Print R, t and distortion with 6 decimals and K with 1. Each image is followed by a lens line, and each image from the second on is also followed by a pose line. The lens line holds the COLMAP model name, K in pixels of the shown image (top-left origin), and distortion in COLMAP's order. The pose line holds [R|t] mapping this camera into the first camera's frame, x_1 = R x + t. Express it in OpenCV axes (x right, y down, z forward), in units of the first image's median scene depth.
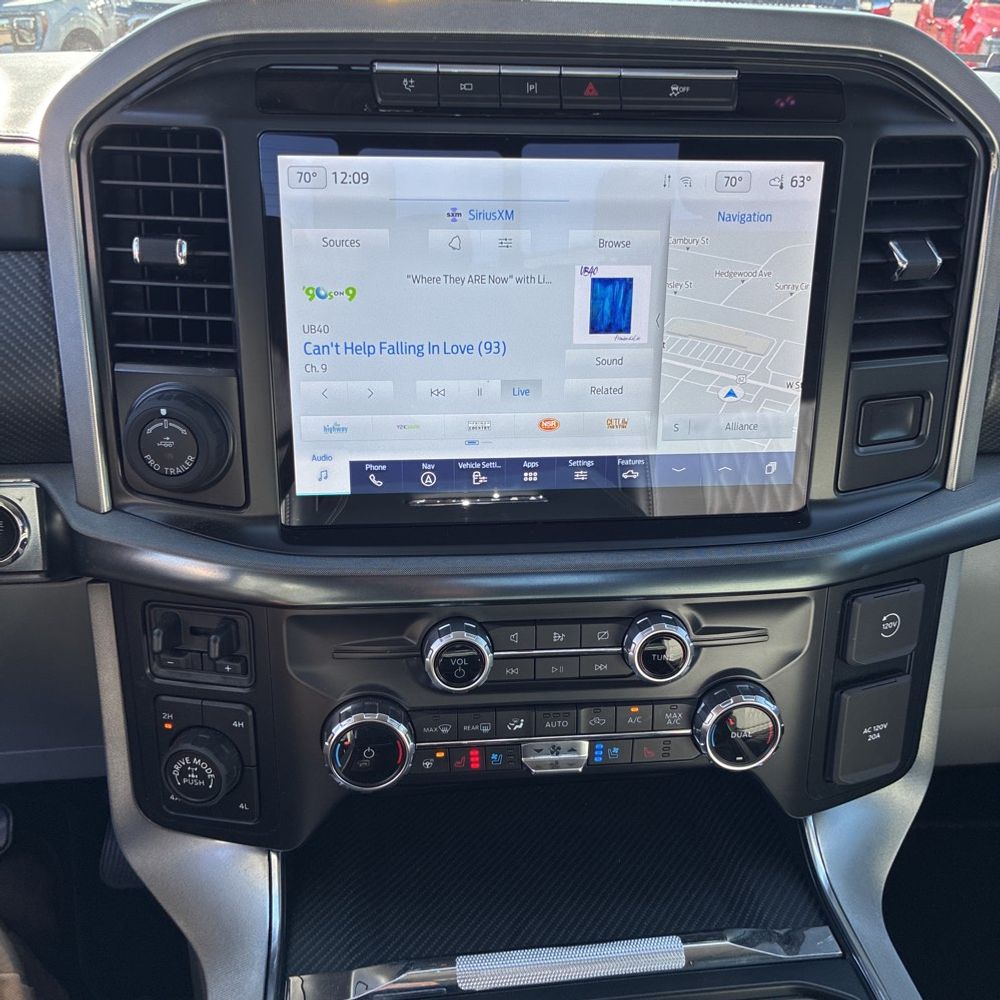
lens RADIAL K [[1019.8, 0, 501.2], [0, 1019.8, 486.2], [0, 0, 1]] dist [0.067891, -0.122048]
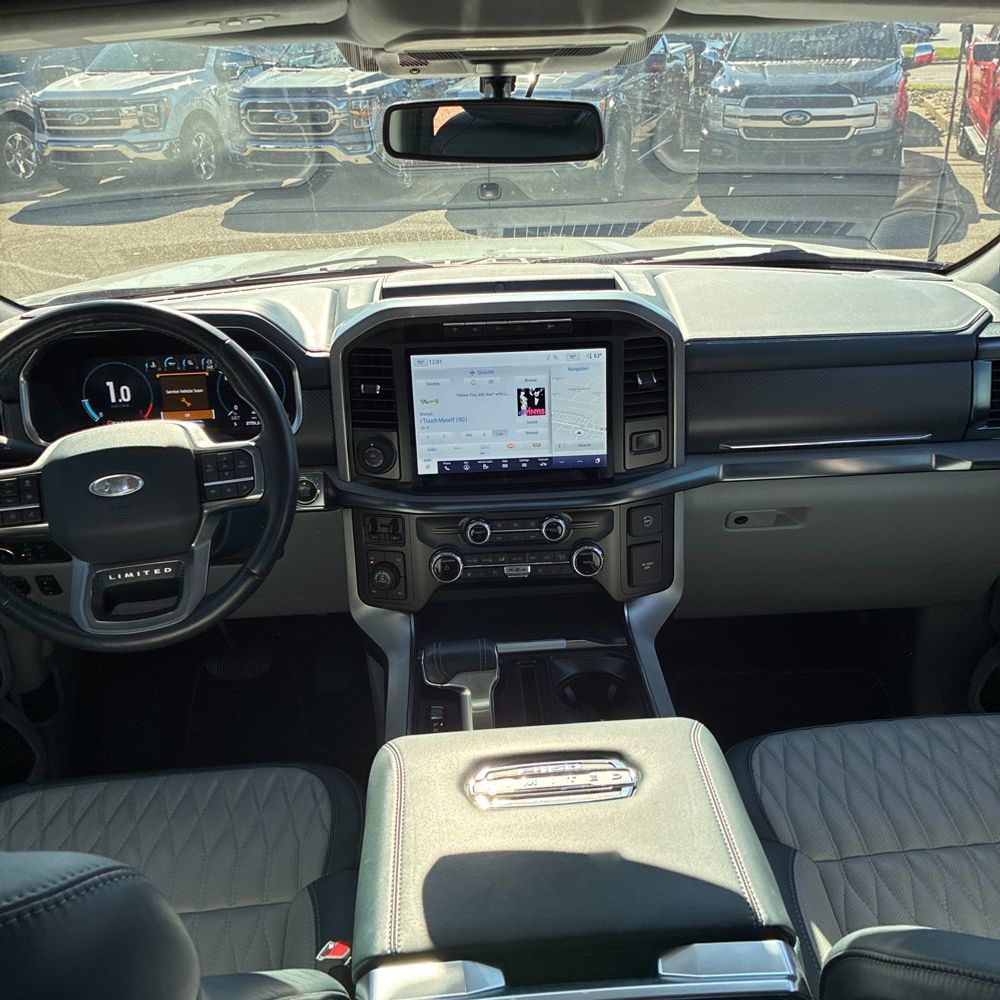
lens RADIAL K [[1009.3, 0, 522.9], [0, 1009.3, 492.4], [0, 0, 1]] dist [0.020331, 0.010772]
pose [[0.997743, -0.024111, -0.062678, 0.243362], [0.022029, 0.999190, -0.033691, 0.152372], [0.063439, 0.032234, 0.997465, -1.649717]]
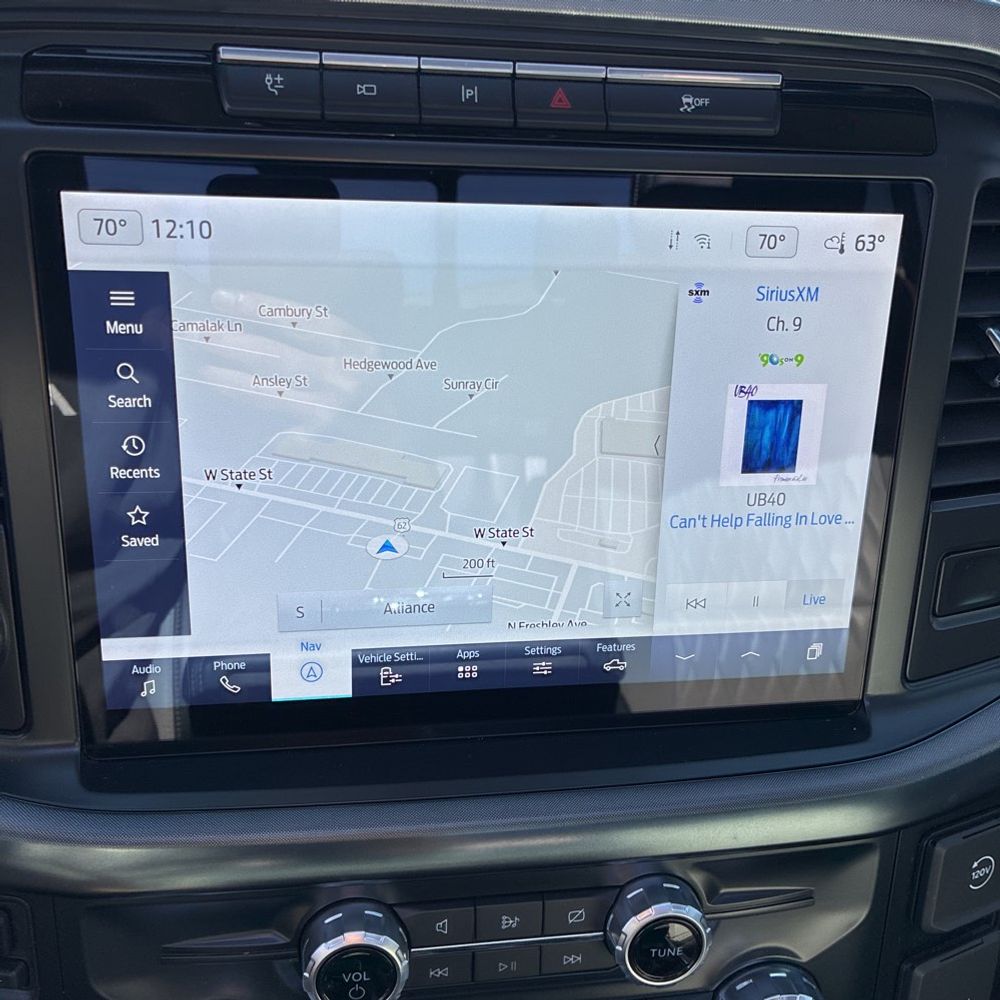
lens RADIAL K [[1030.1, 0, 488.6], [0, 1030.1, 504.5], [0, 0, 1]] dist [0.011269, 0.019460]
pose [[0.998929, 0.001520, 0.046246, 0.011353], [-0.000588, 0.999797, -0.020155, -0.107807], [-0.046267, 0.020107, 0.998727, 0.328849]]
